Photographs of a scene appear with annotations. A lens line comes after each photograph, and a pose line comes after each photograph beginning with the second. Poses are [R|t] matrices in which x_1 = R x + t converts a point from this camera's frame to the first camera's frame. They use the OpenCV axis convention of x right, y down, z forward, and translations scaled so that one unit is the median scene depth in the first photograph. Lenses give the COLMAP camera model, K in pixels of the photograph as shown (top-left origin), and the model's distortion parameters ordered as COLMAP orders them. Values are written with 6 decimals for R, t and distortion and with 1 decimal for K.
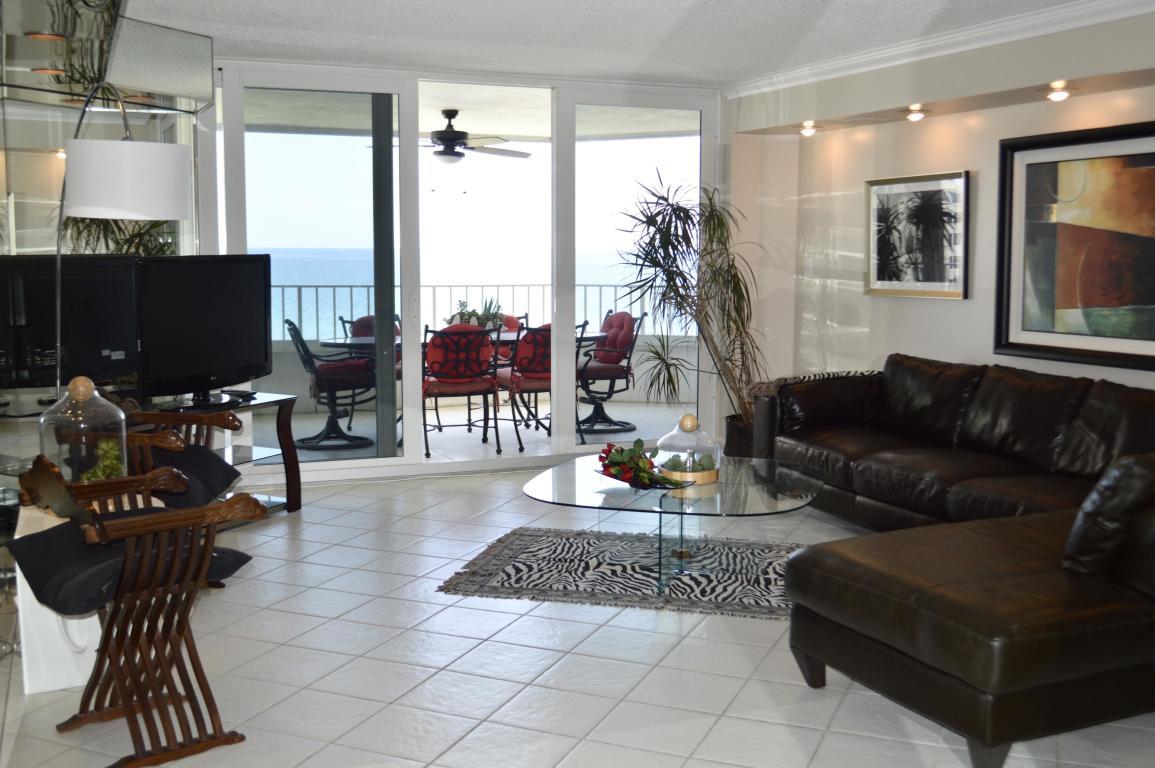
lens RADIAL K [[1225.2, 0, 577.5], [0, 1225.2, 385.9], [0, 0, 1]] dist [-0.049679, 0.000000]
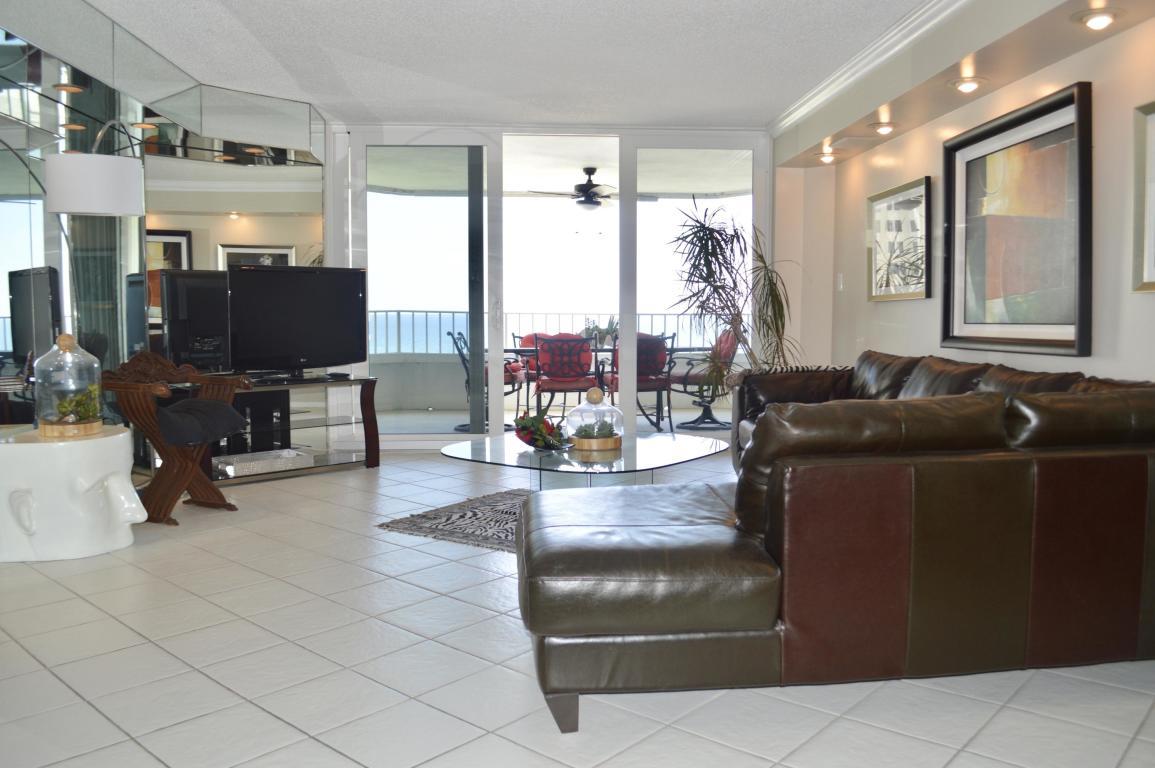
lens RADIAL K [[935.9, 0, 579.6], [0, 935.9, 371.8], [0, 0, 1]] dist [-0.037398, 0.002862]
pose [[0.942462, 0.018268, -0.333815, 0.327038], [-0.035164, 0.998384, -0.044641, 0.041776], [0.332460, 0.053811, 0.941581, 0.159300]]
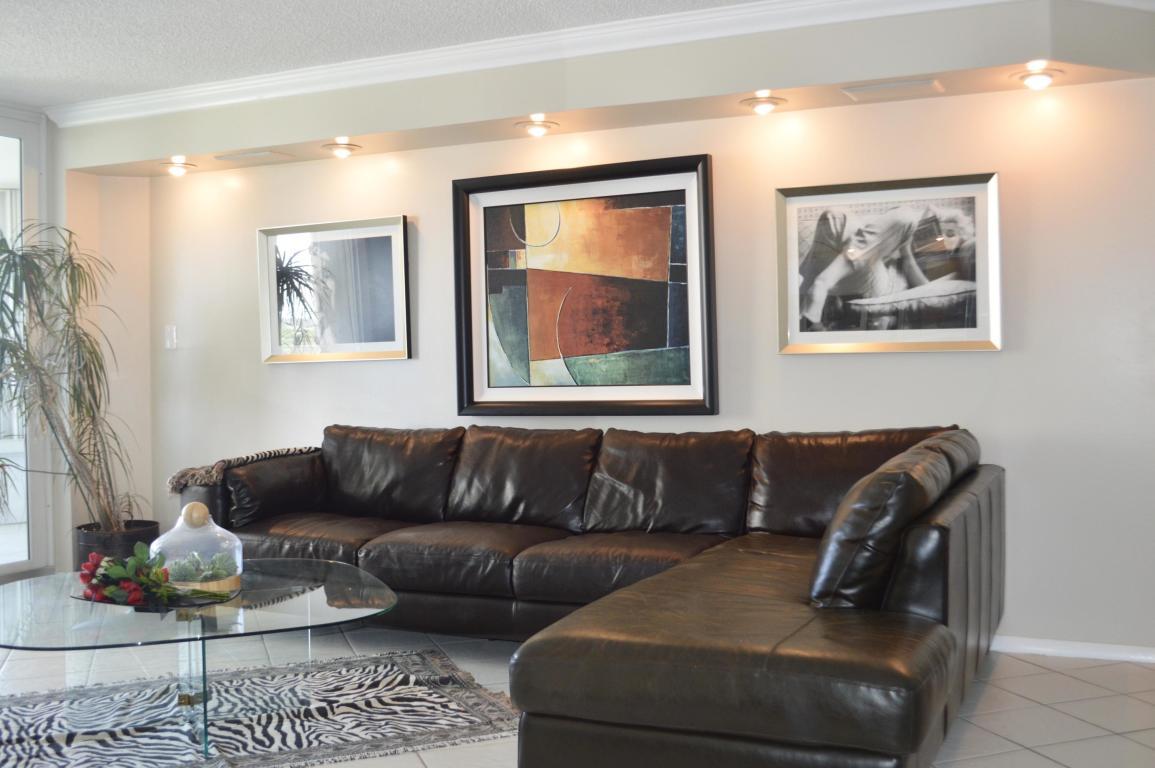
lens RADIAL K [[1225.2, 0, 579.8], [0, 1225.2, 387.4], [0, 0, 1]] dist [-0.049679, 0.000000]
pose [[0.748487, -0.023745, 0.662724, -0.194919], [0.090264, 0.993706, -0.066340, 0.021552], [-0.656978, 0.109475, 0.745919, 0.273206]]
